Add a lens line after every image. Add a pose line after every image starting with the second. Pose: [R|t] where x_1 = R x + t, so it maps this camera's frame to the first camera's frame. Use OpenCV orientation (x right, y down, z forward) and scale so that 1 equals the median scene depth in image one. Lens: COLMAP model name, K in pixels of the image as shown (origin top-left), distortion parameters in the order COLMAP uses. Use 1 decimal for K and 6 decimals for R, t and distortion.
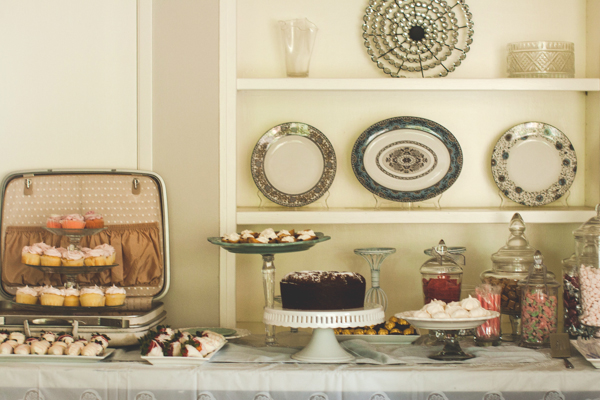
lens RADIAL K [[1466.4, 0, 301.8], [0, 1466.4, 198.6], [0, 0, 1]] dist [-0.150414, 0.000000]
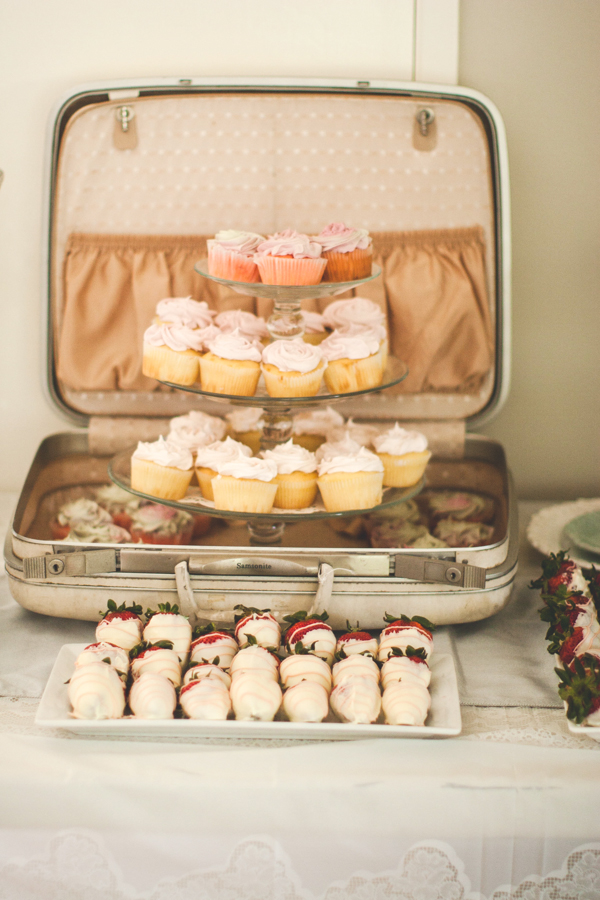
lens RADIAL K [[2199.6, 0, 312.9], [0, 2199.6, 389.4], [0, 0, 1]] dist [-0.150414, 0.000000]
pose [[0.999720, 0.000238, 0.023645, -0.154286], [-0.005400, 0.975818, 0.218517, -0.064665], [-0.023022, -0.218583, 0.975547, 0.450708]]
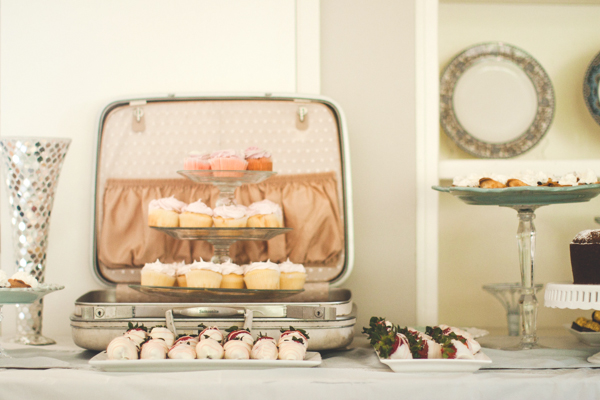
lens RADIAL K [[1466.4, 0, 299.1], [0, 1466.4, 202.0], [0, 0, 1]] dist [-0.150414, 0.000000]
pose [[0.998522, -0.005671, 0.054043, -0.151275], [0.007555, 0.999368, -0.034721, 0.053610], [-0.053812, 0.035078, 0.997935, 0.329750]]
